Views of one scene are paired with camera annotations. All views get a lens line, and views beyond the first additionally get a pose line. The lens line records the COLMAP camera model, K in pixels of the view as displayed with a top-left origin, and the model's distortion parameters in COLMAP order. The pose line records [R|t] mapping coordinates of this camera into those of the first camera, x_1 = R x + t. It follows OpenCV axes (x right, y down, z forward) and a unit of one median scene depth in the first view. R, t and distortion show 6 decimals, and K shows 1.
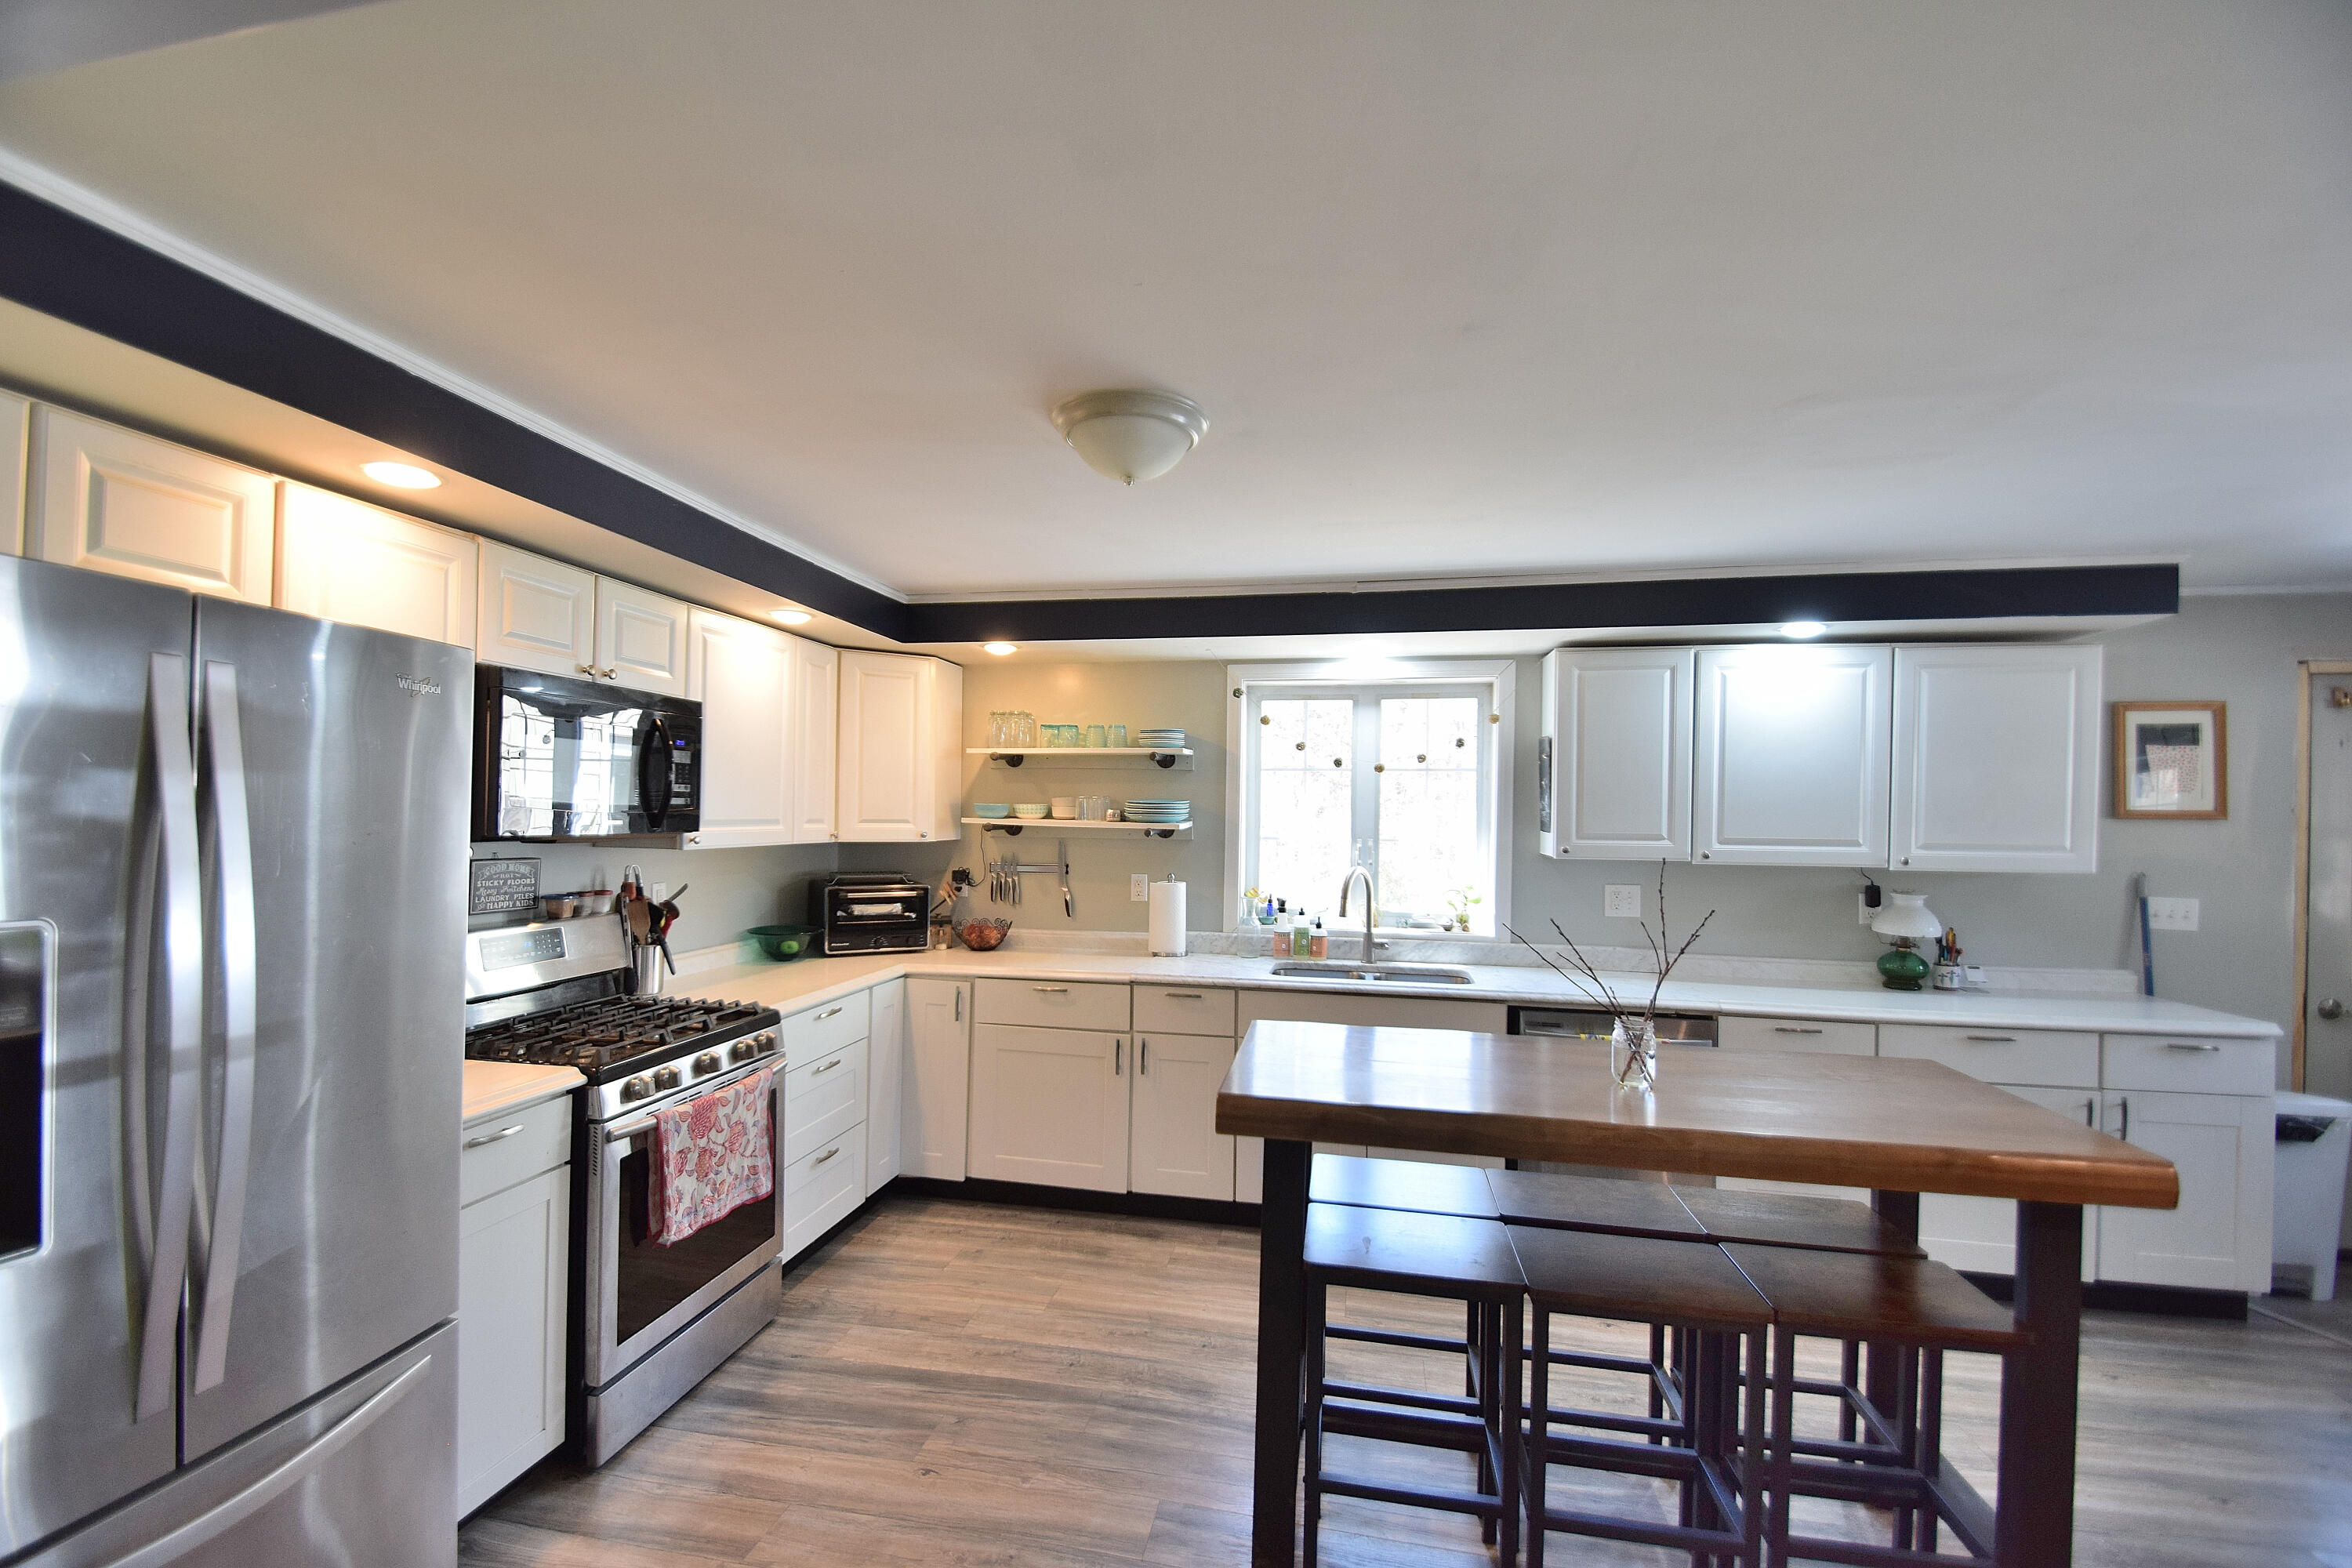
lens RADIAL K [[1015.3, 0, 1108.4], [0, 1015.3, 808.8], [0, 0, 1]] dist [-0.000091, -0.009754]
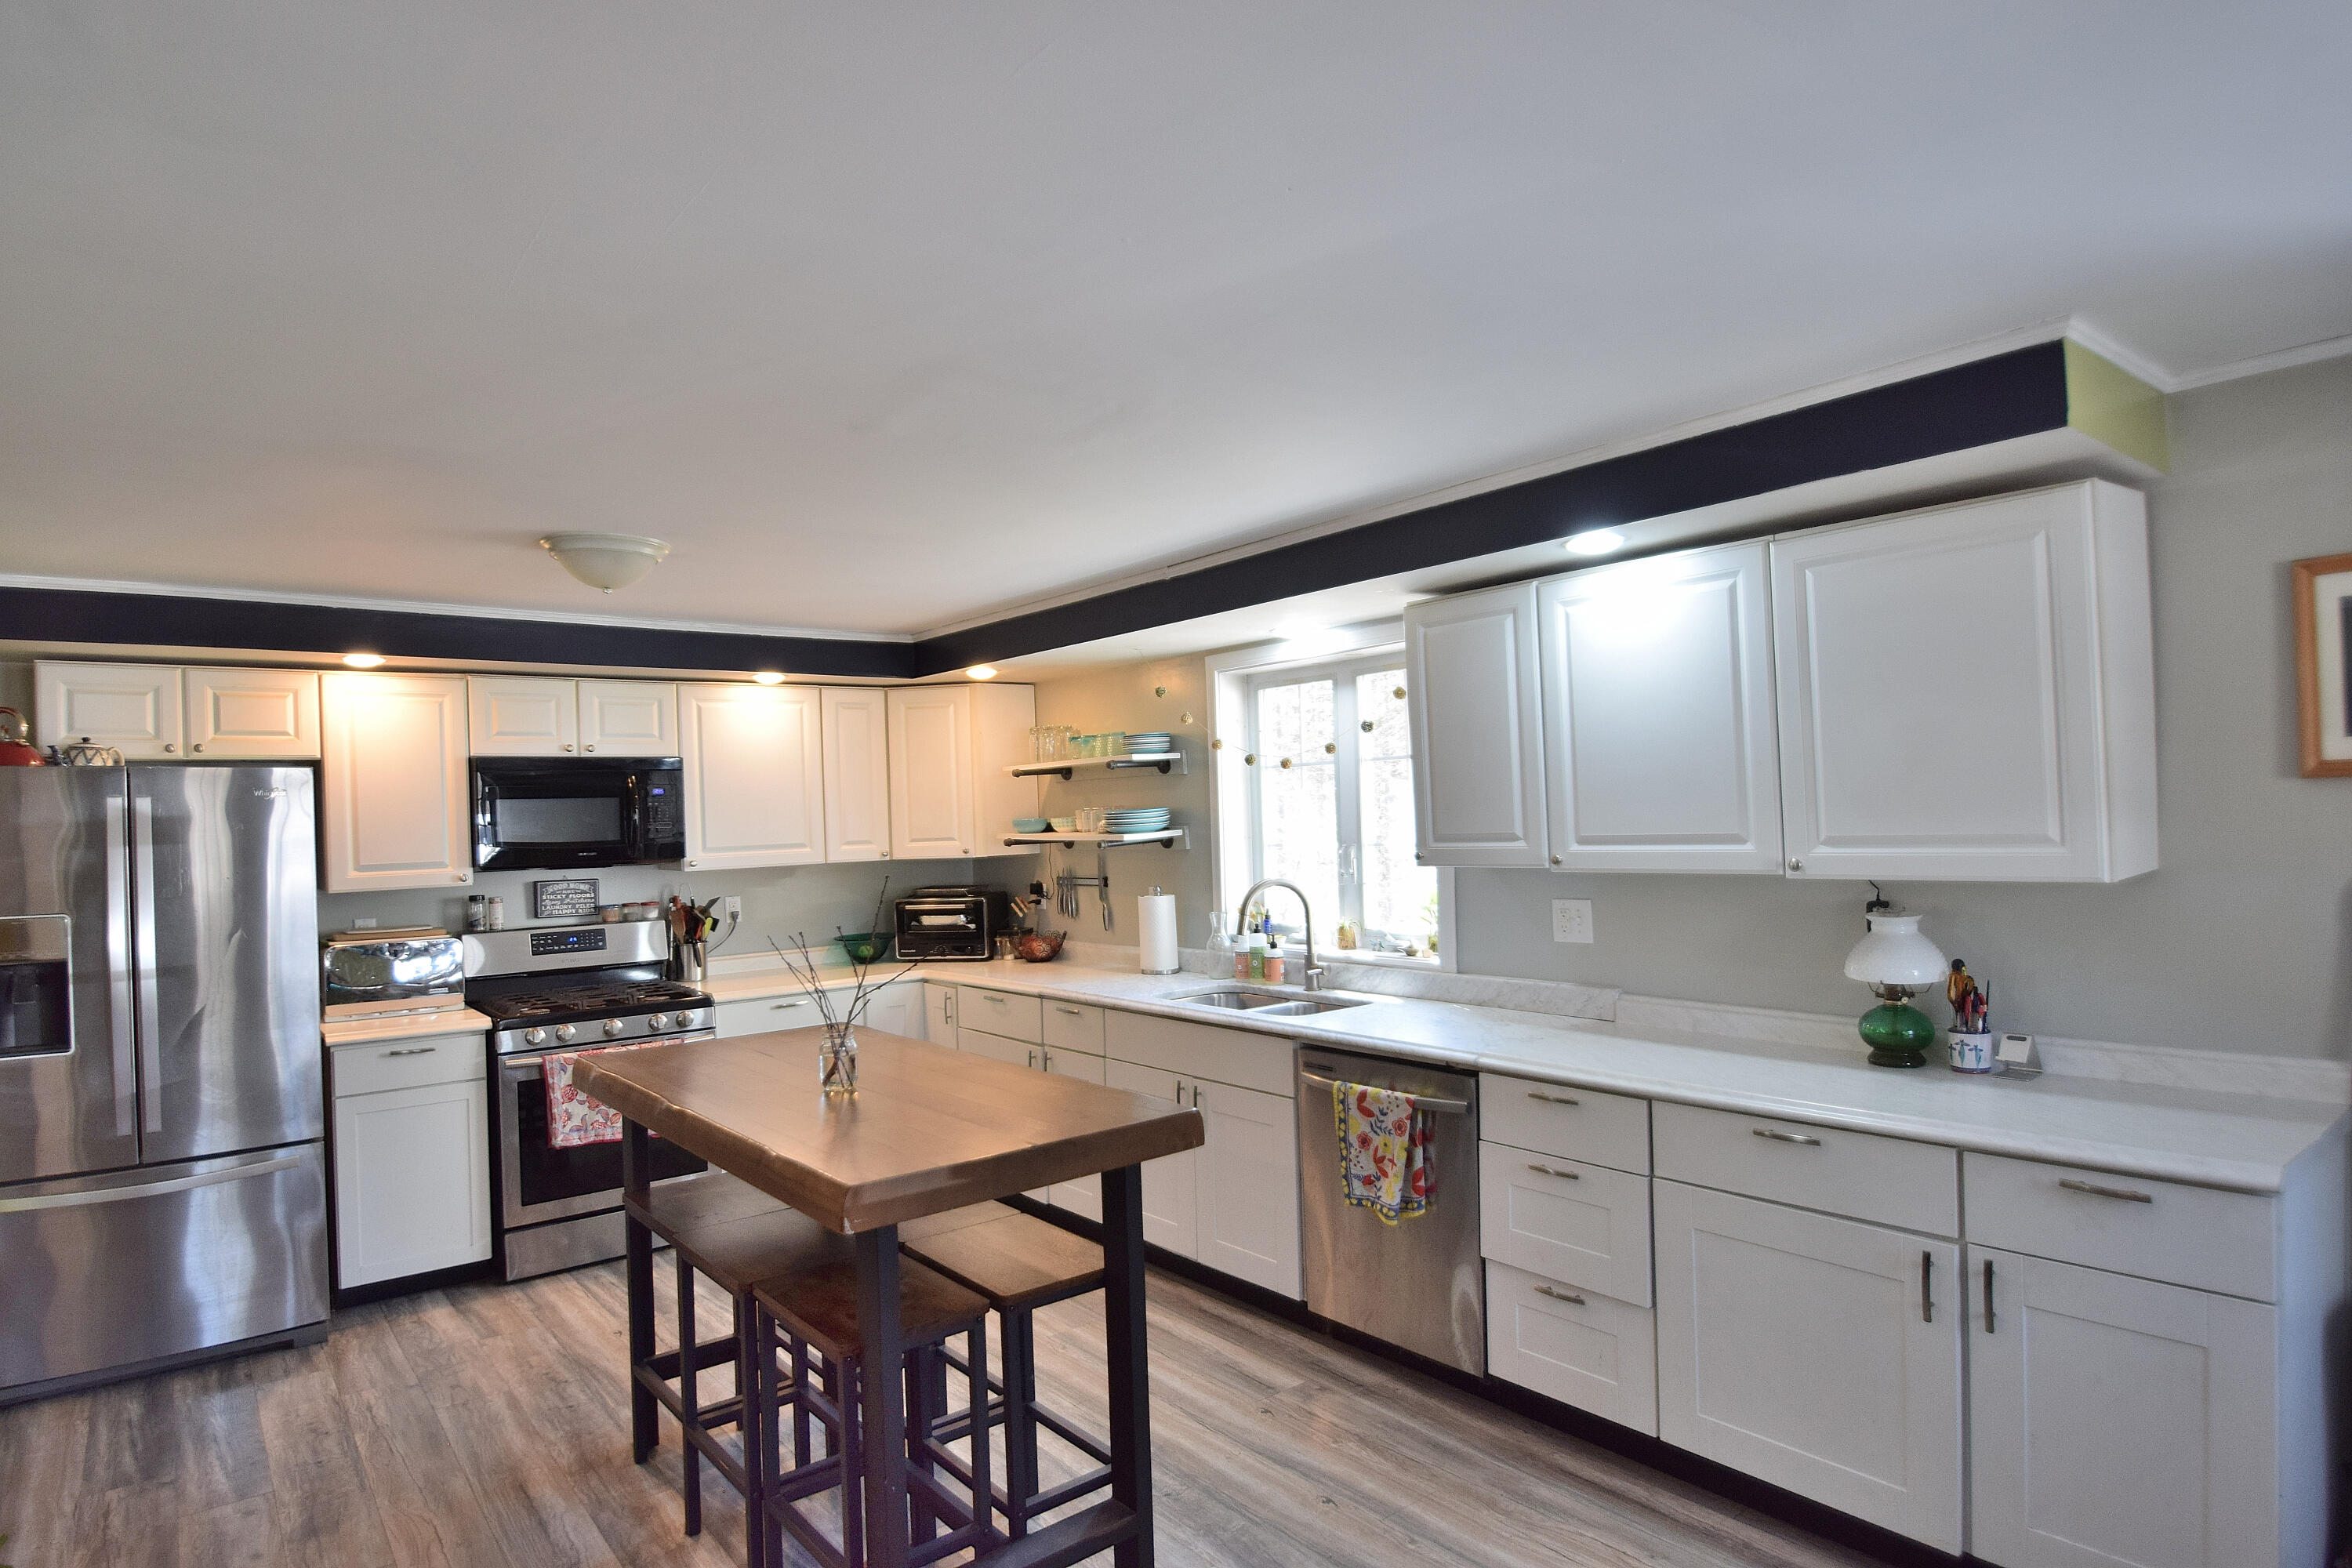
lens RADIAL K [[1261.2, 0, 1117.4], [0, 1261.2, 810.8], [0, 0, 1]] dist [-0.015596, -0.002439]
pose [[0.774717, -0.042243, -0.630896, 0.851190], [0.047499, 0.998835, -0.008553, 0.002648], [0.630522, -0.023340, 0.775821, 0.081095]]
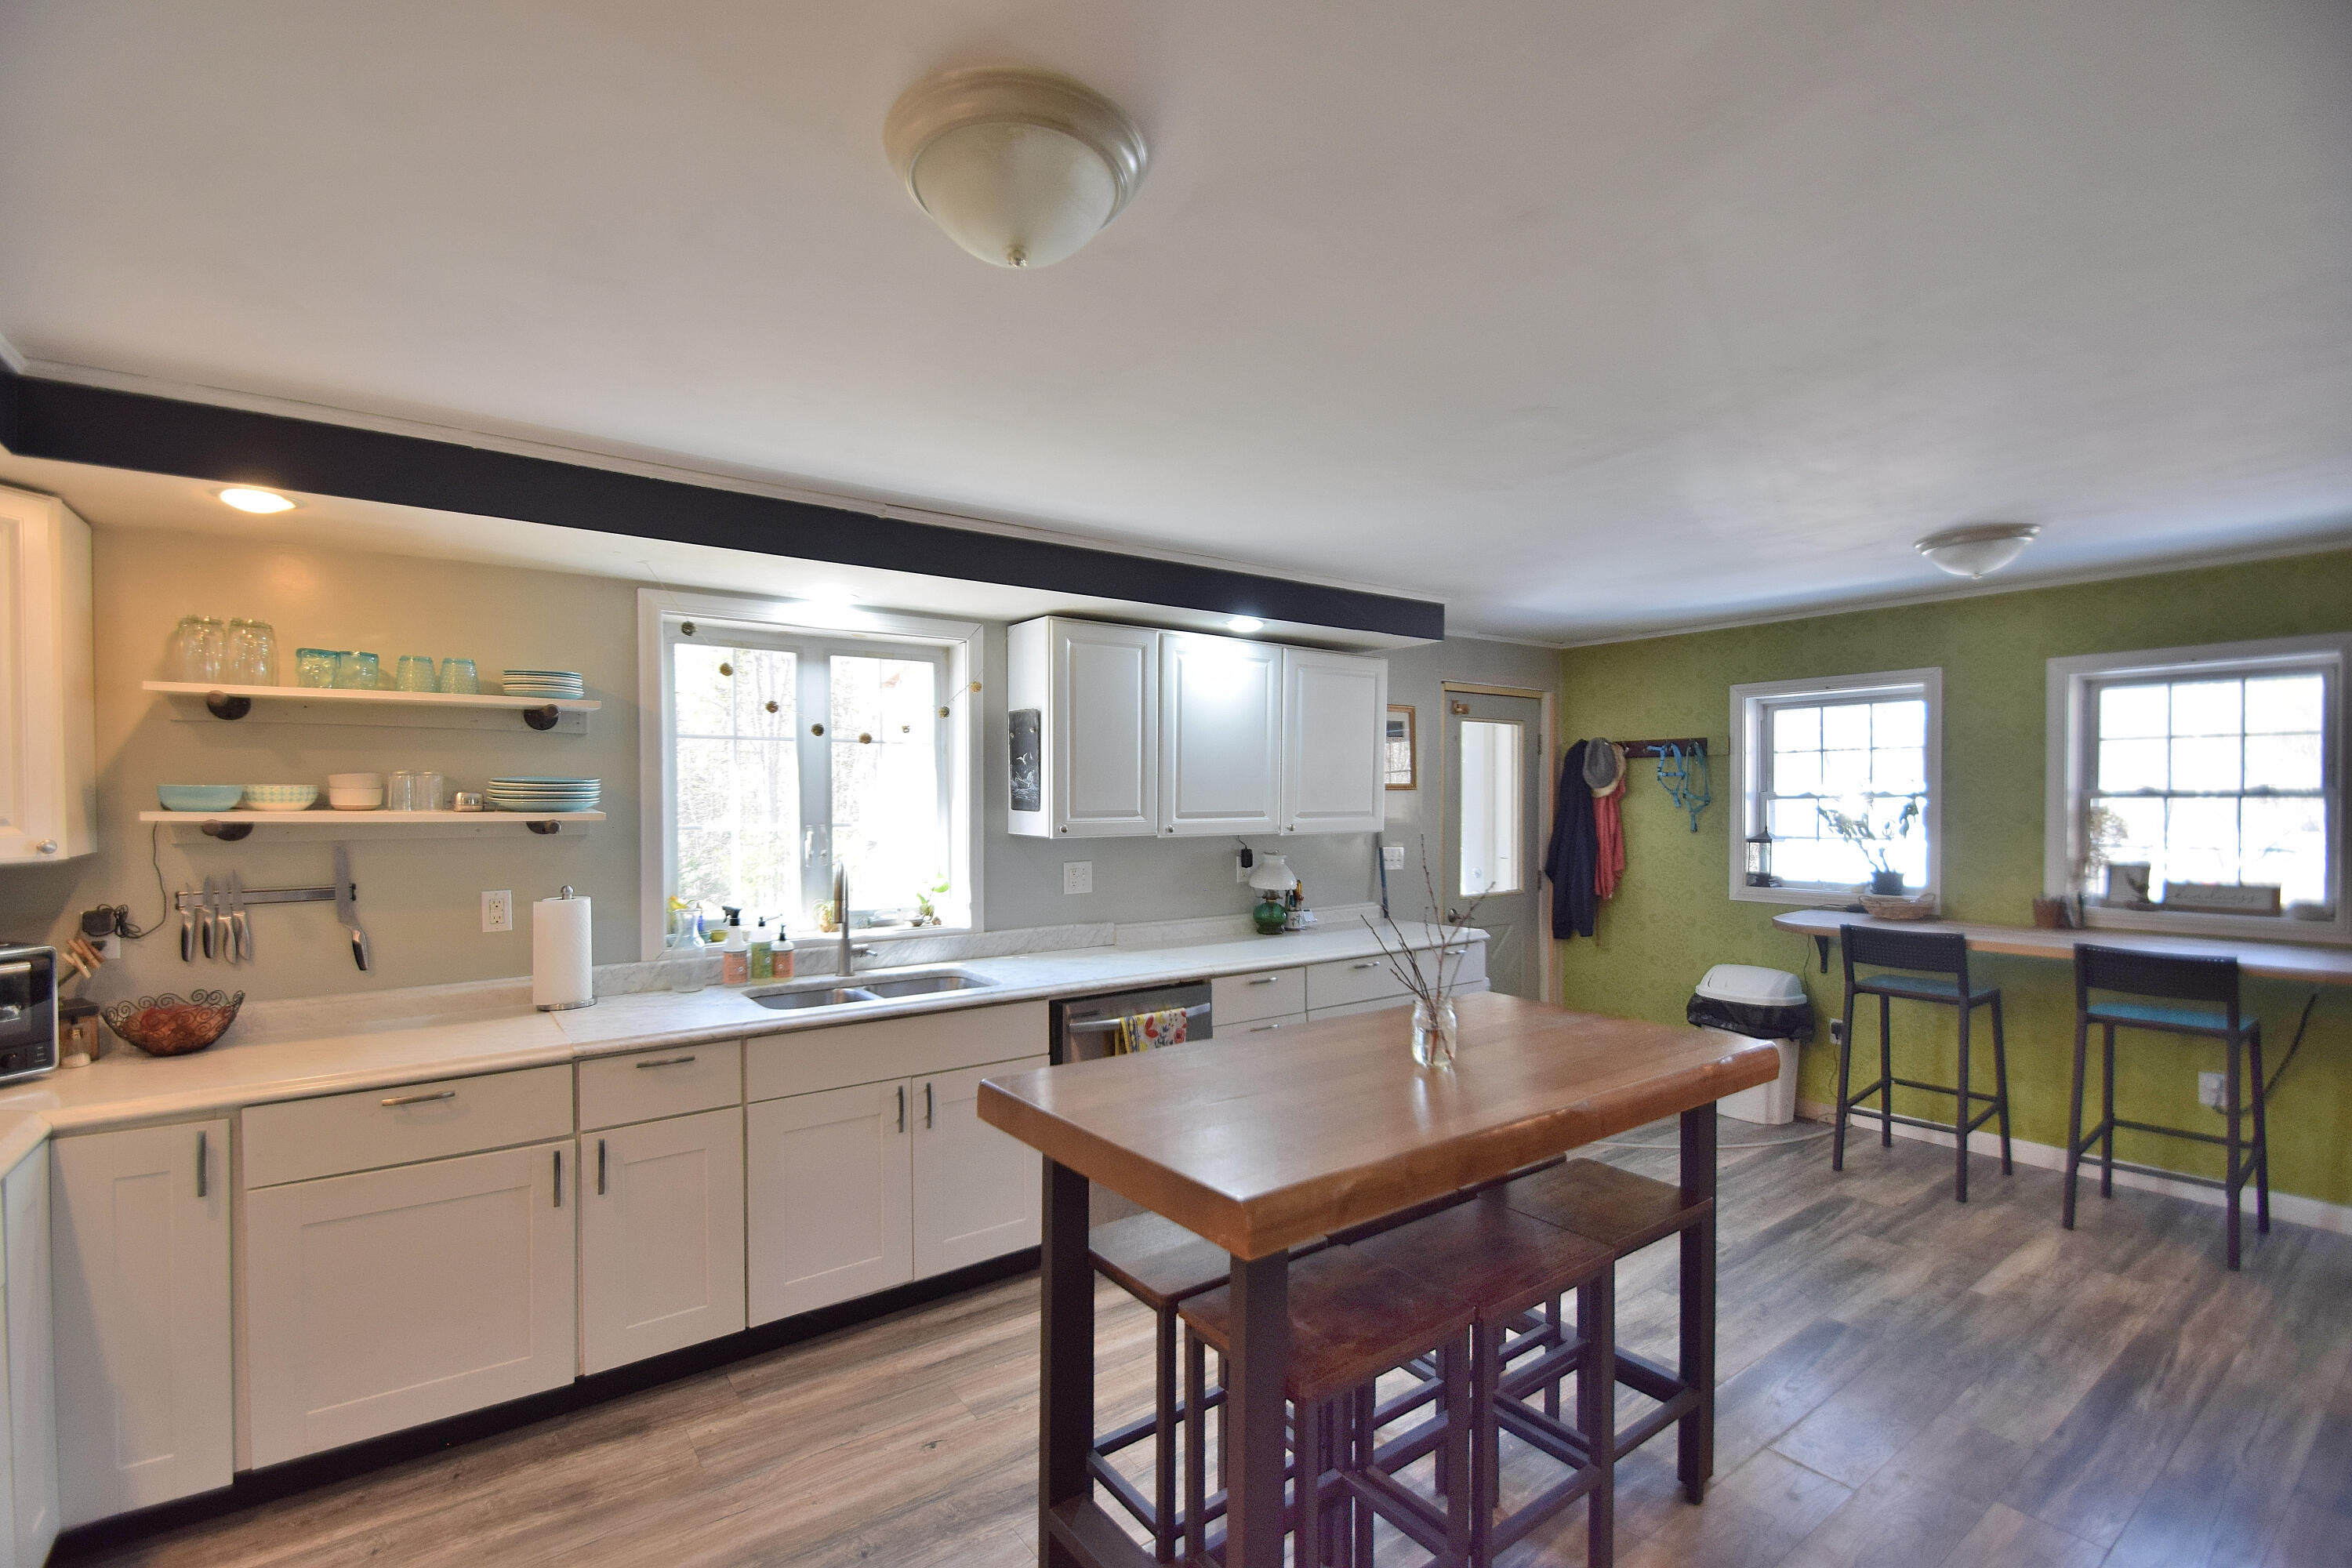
lens RADIAL K [[1034.9, 0, 1135.9], [0, 1034.9, 814.2], [0, 0, 1]] dist [0.026834, -0.025528]
pose [[0.667080, -0.027923, 0.744462, -0.220870], [0.007041, 0.999489, 0.031179, -0.003363], [-0.744952, -0.015557, 0.666936, 0.281429]]
